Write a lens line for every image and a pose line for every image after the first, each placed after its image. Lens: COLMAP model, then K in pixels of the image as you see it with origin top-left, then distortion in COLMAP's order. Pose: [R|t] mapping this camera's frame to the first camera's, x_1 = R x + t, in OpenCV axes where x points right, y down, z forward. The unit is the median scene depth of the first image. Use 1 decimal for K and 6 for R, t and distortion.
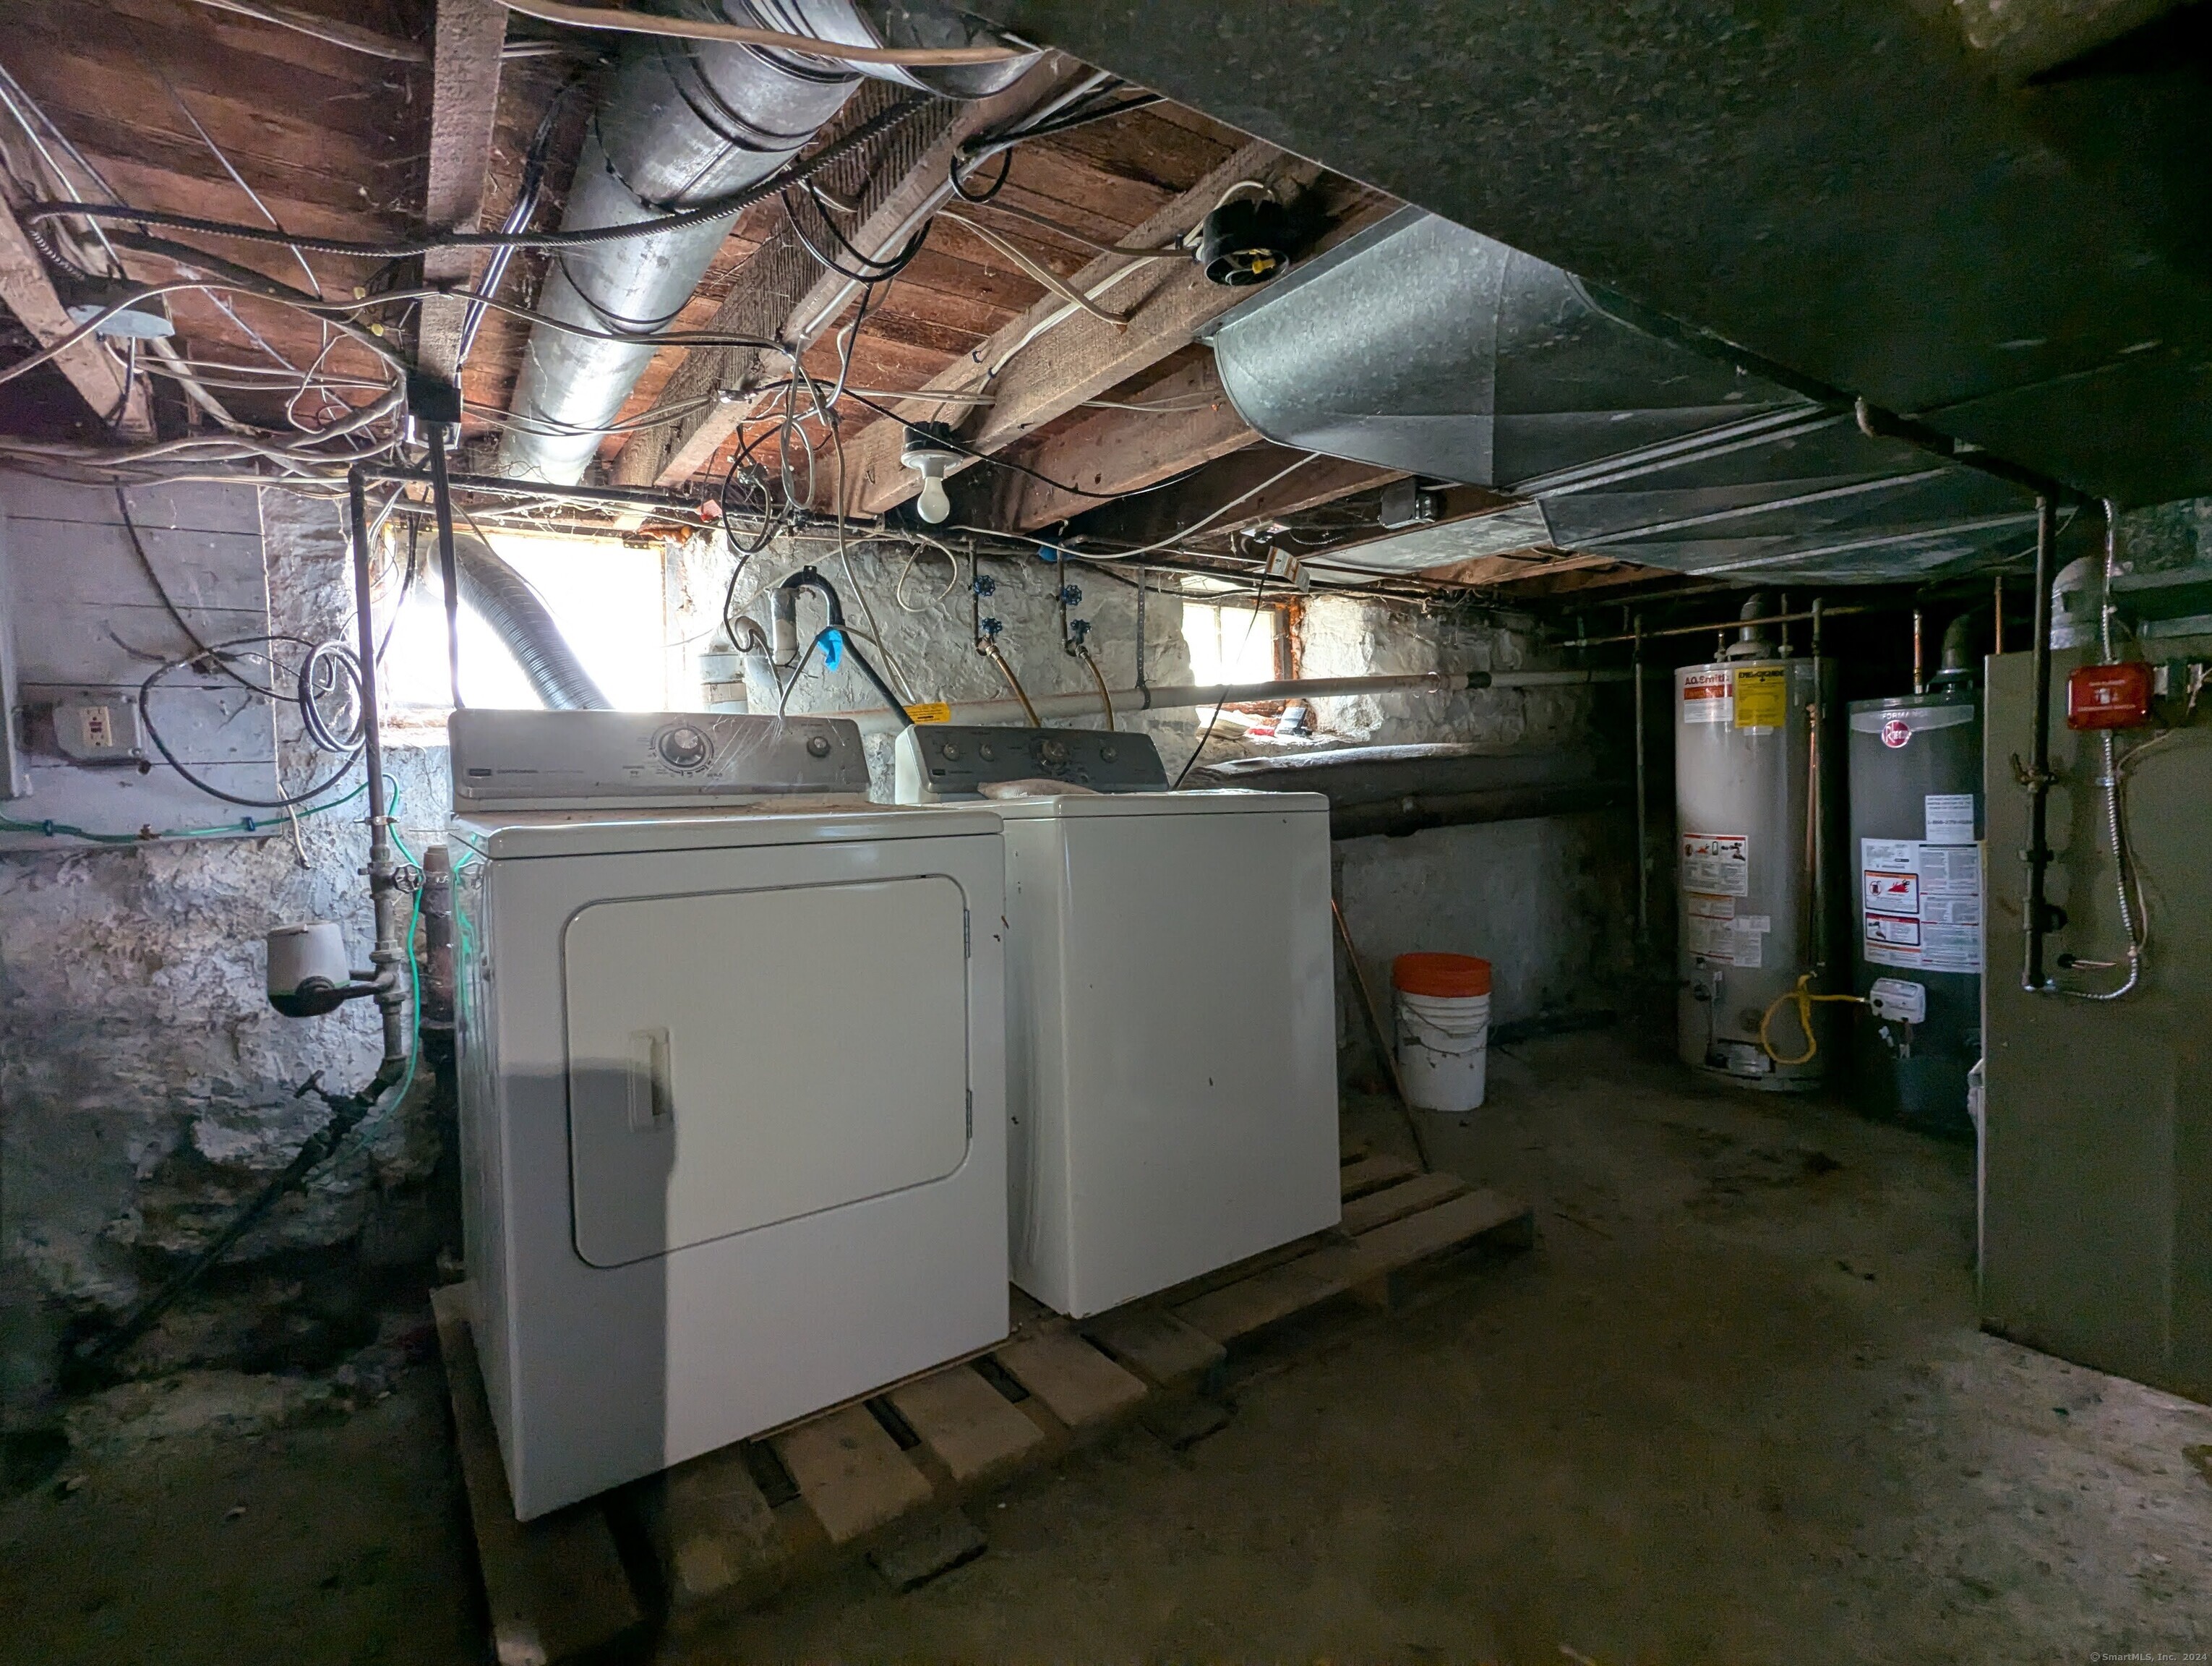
lens RADIAL K [[1053.6, 0, 1094.0], [0, 1053.6, 821.0], [0, 0, 1]] dist [0.004734, -0.000410]
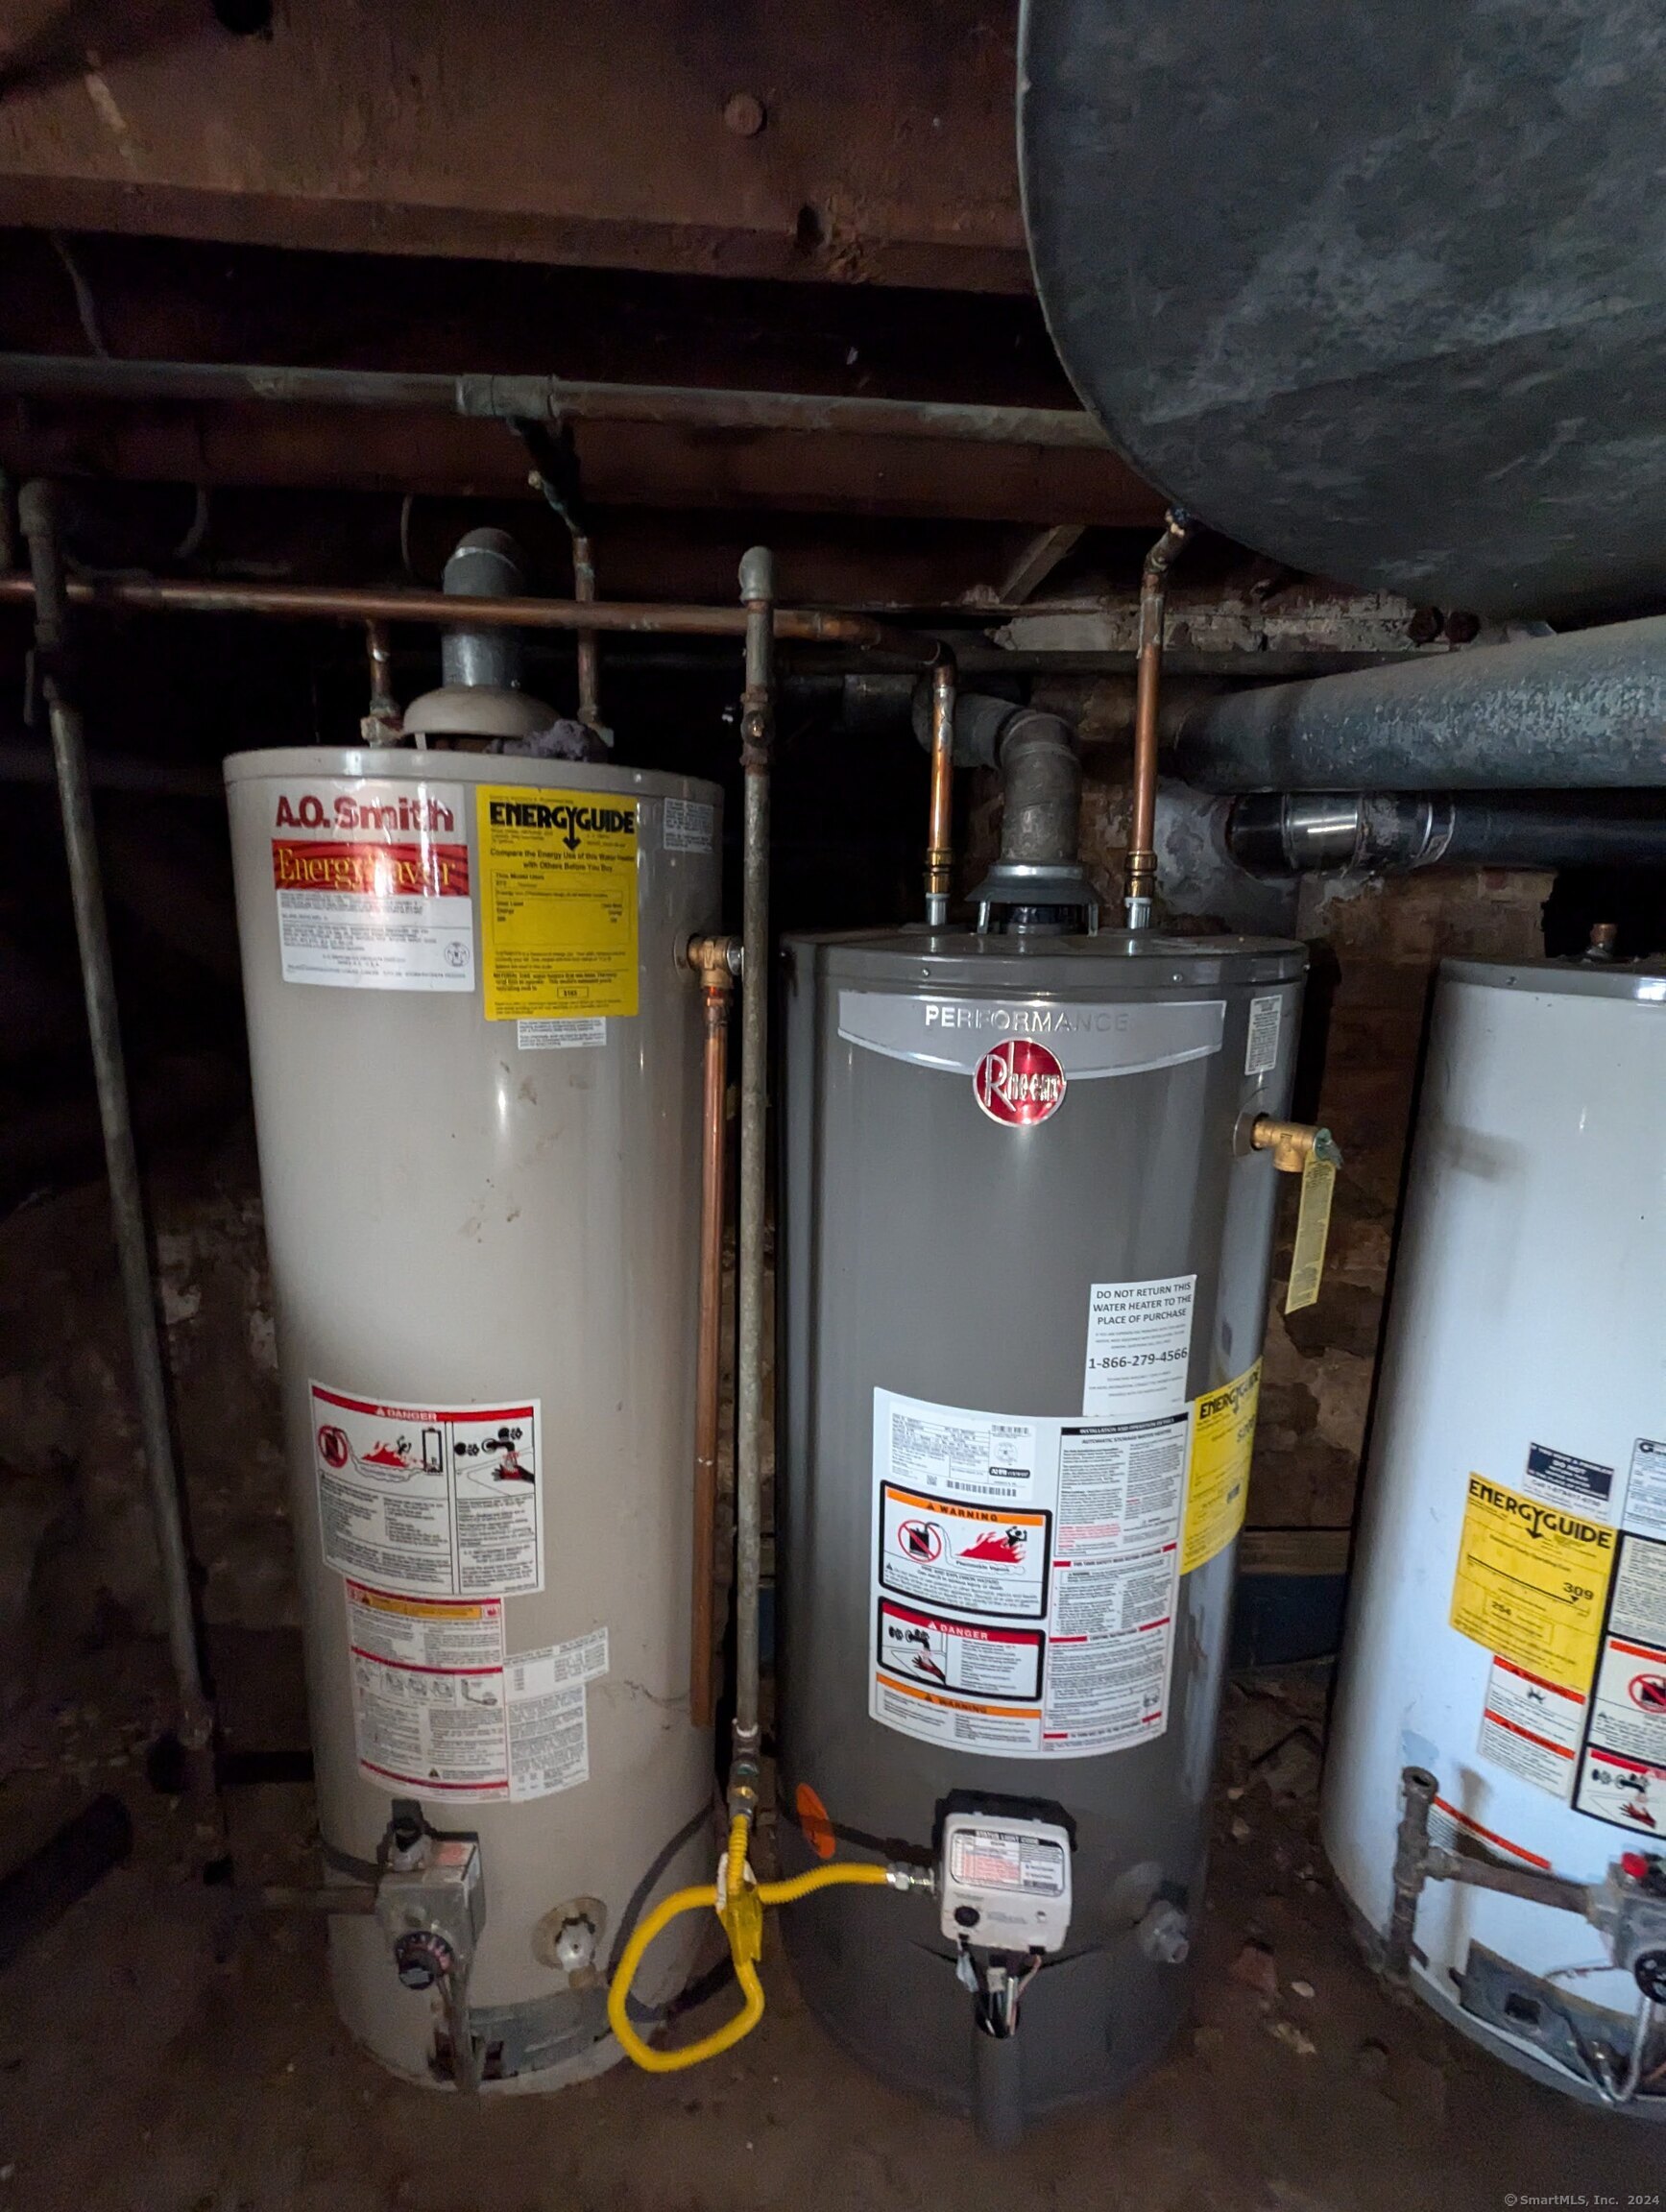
lens RADIAL K [[1053.5, 0, 830.9], [0, 1053.5, 1100.4], [0, 0, 1]] dist [0.004734, -0.000410]
pose [[0.508361, -0.132715, 0.850856, 0.453667], [-0.001825, 0.987885, 0.155179, -0.115783], [-0.861142, -0.080440, 0.501960, 0.843306]]
